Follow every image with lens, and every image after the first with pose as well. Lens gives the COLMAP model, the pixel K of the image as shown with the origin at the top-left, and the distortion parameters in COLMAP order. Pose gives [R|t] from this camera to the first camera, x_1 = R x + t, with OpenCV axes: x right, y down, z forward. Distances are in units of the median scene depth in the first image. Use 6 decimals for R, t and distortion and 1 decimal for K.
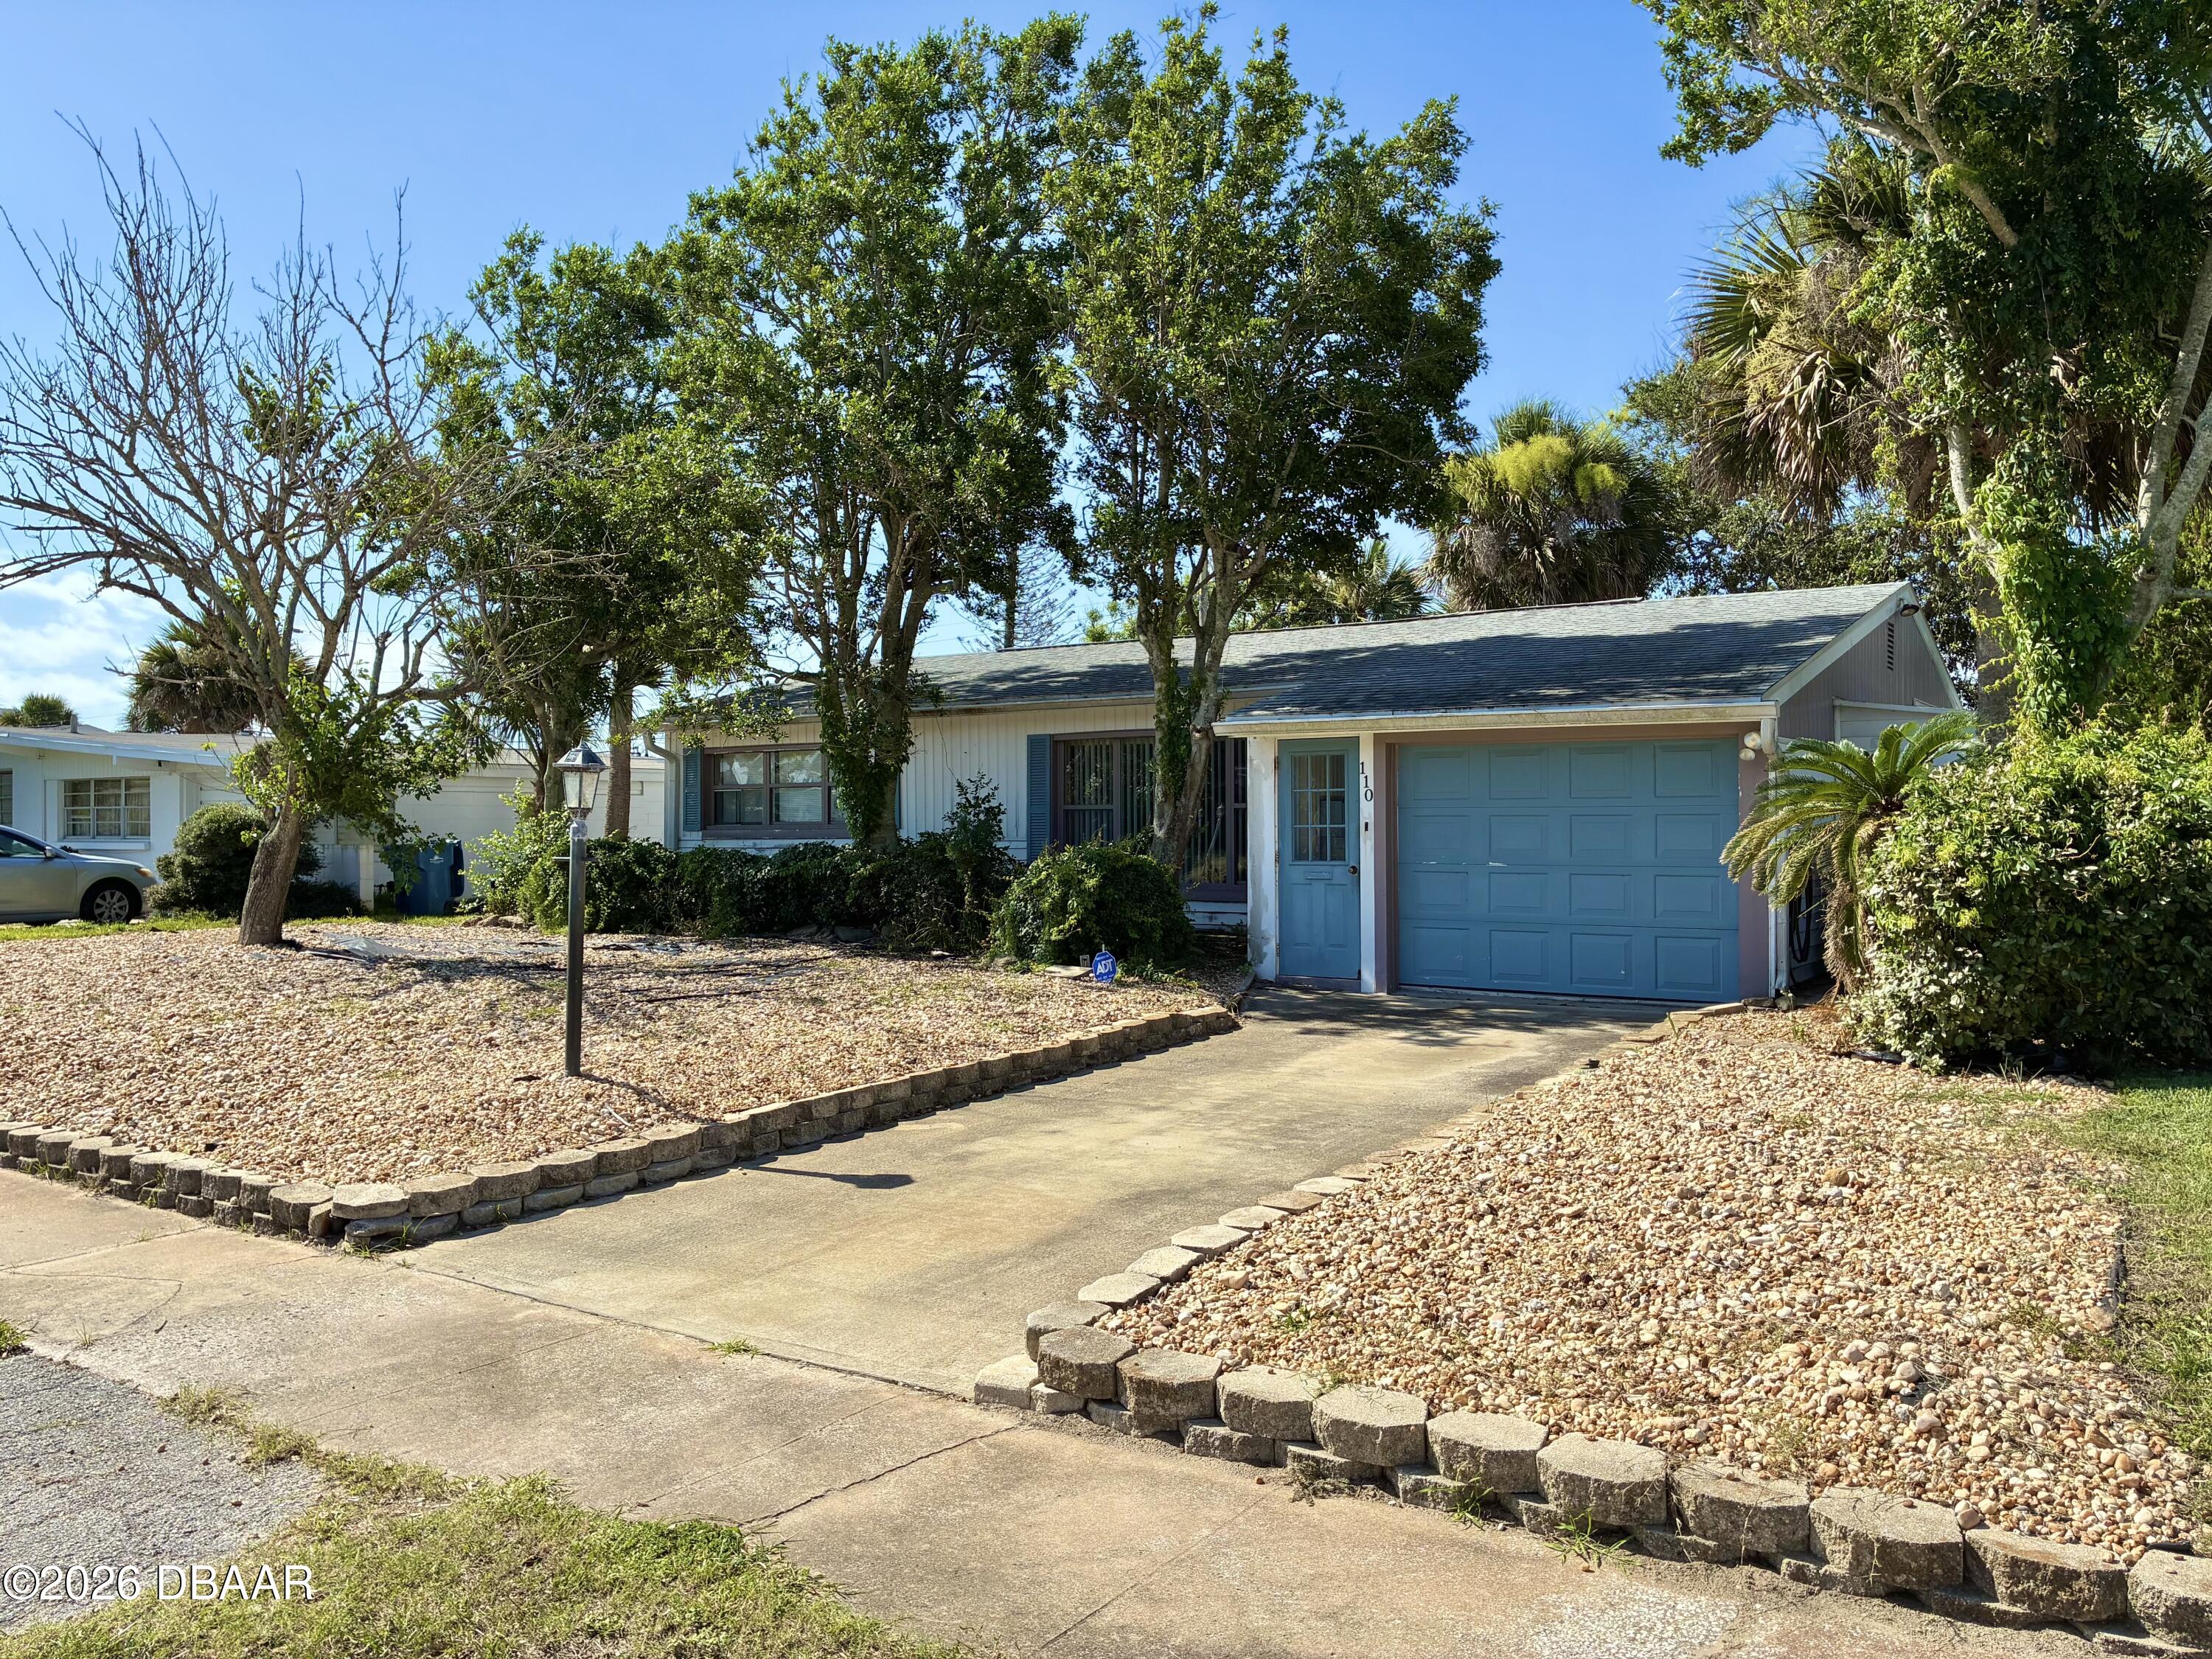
lens RADIAL K [[1663.4, 0, 1106.0], [0, 1663.4, 829.5], [0, 0, 1]] dist [0.032623, -0.063544]
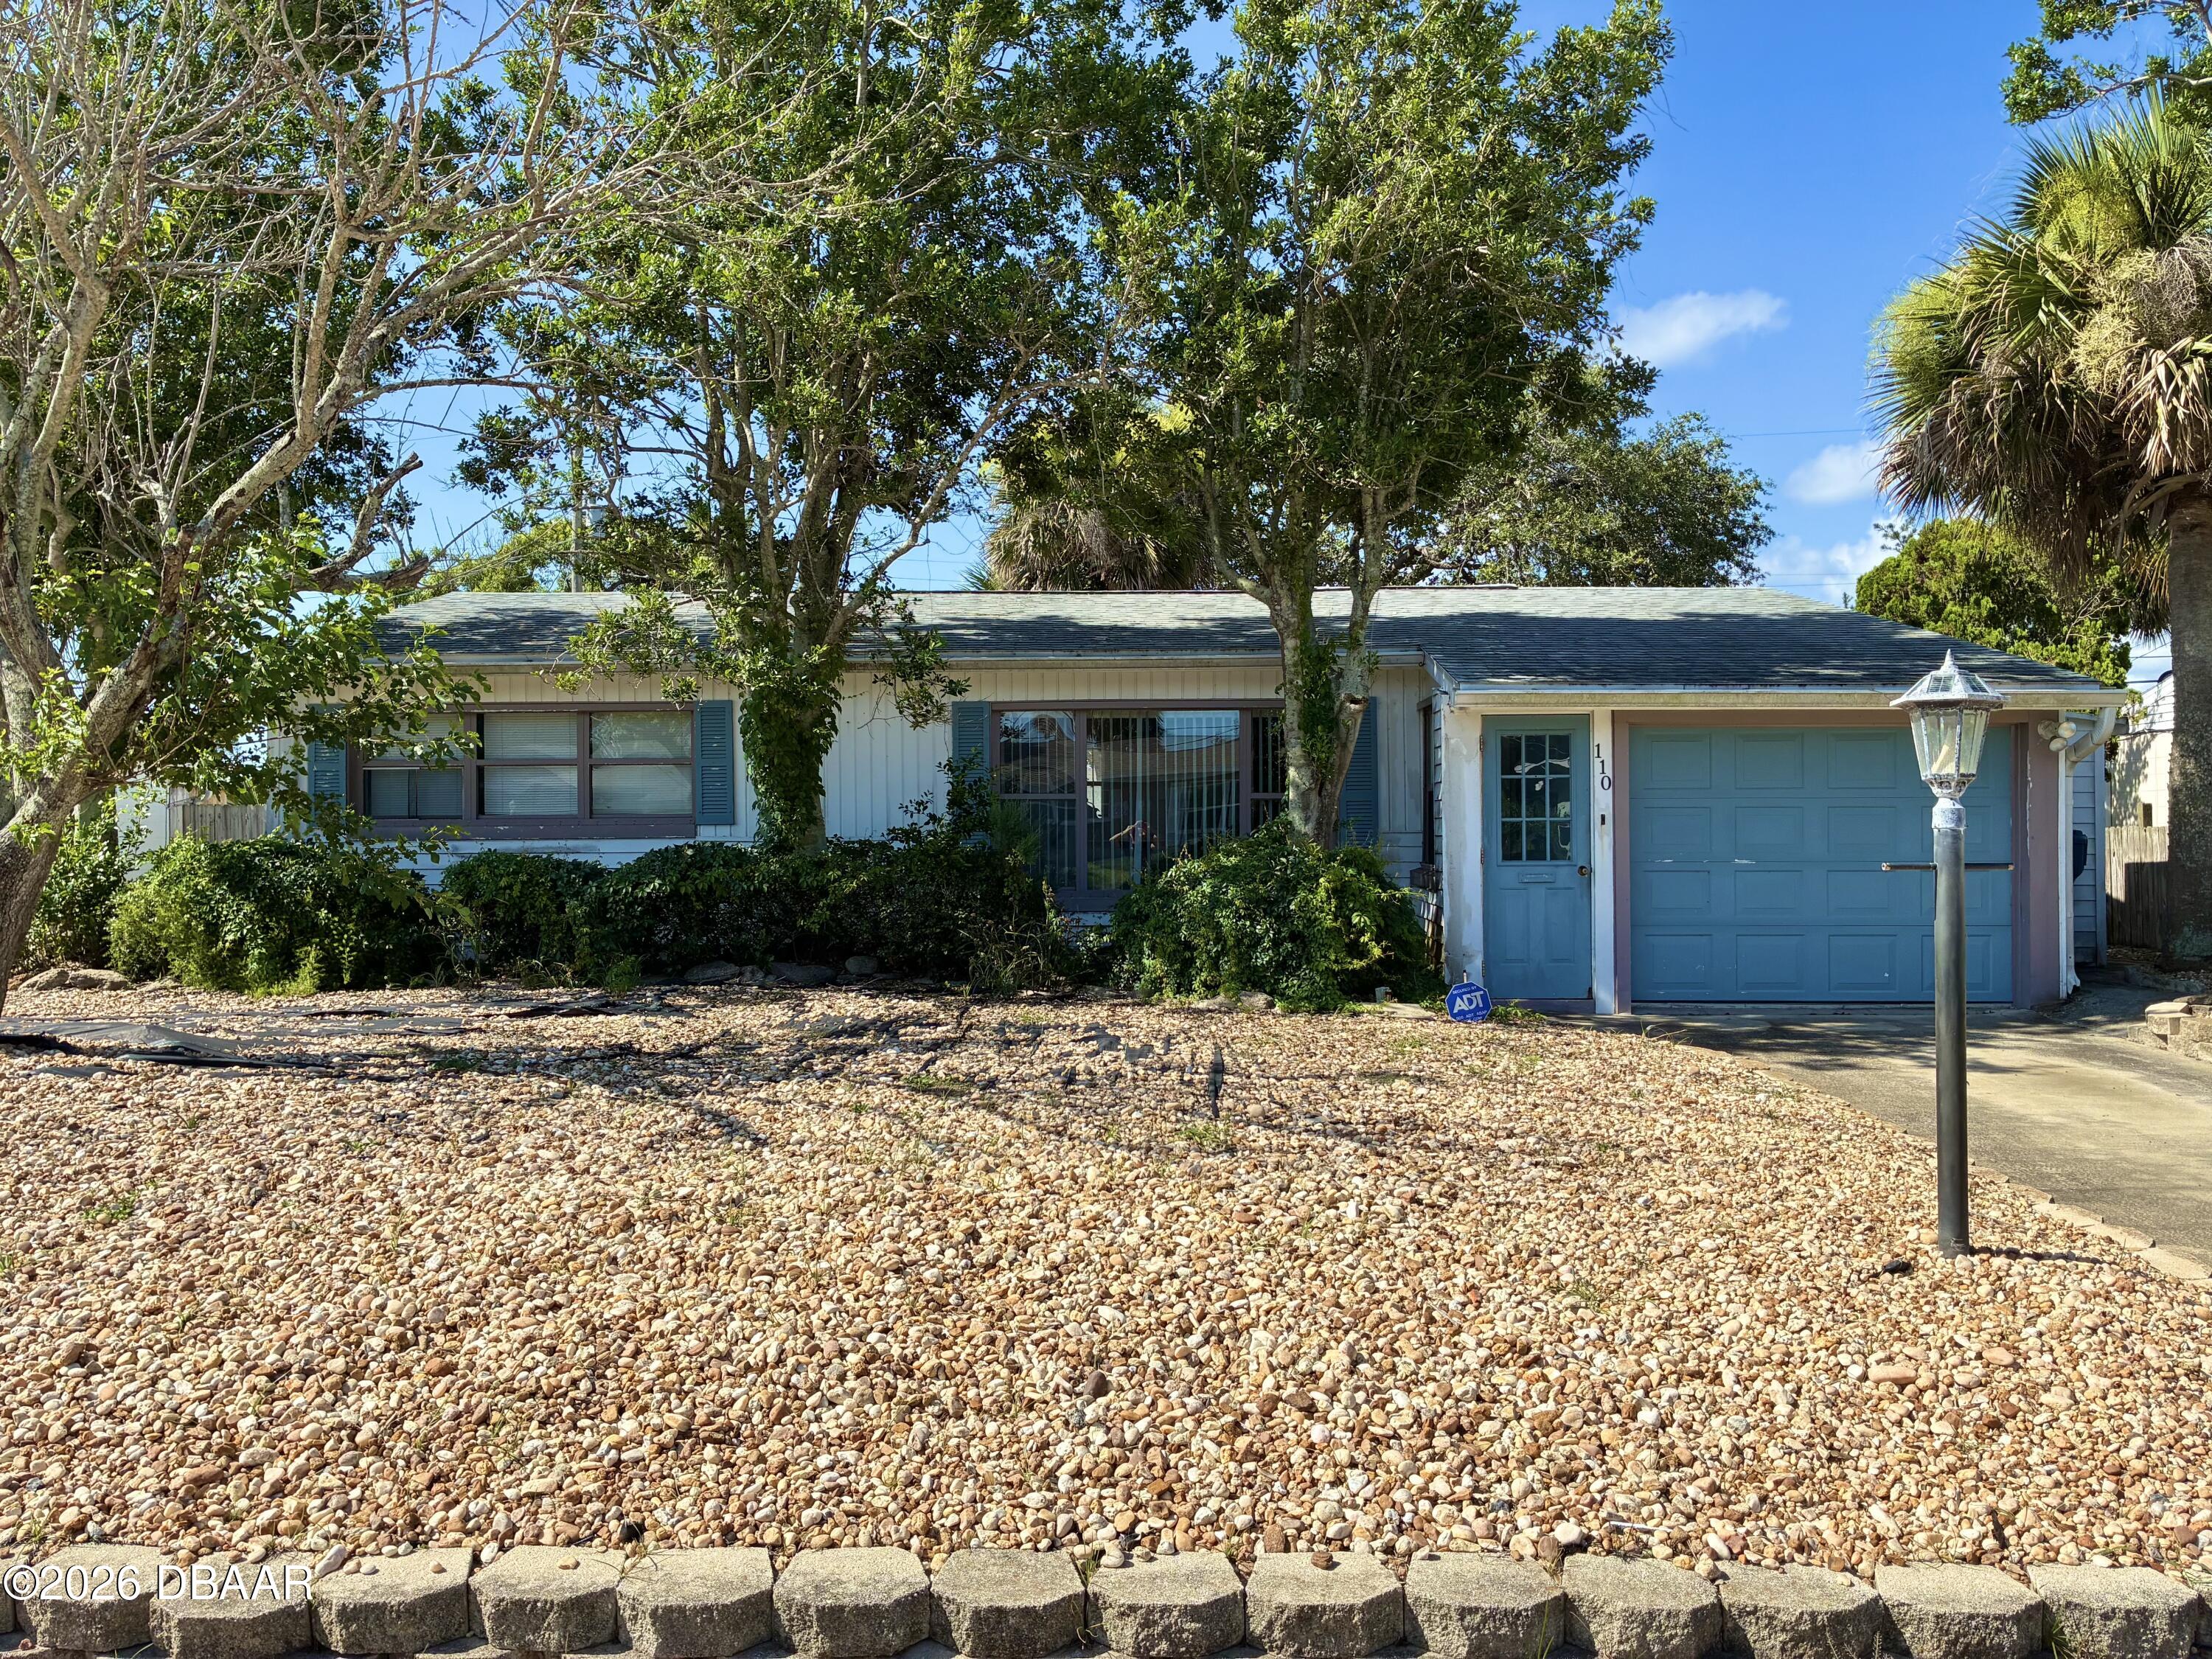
lens RADIAL K [[1663.4, 0, 1106.0], [0, 1663.4, 829.5], [0, 0, 1]] dist [0.032623, -0.063544]
pose [[0.858574, -0.004570, 0.512669, -0.490451], [0.003955, 0.999990, 0.002291, 0.000257], [-0.512674, 0.000061, 0.858583, 0.389380]]
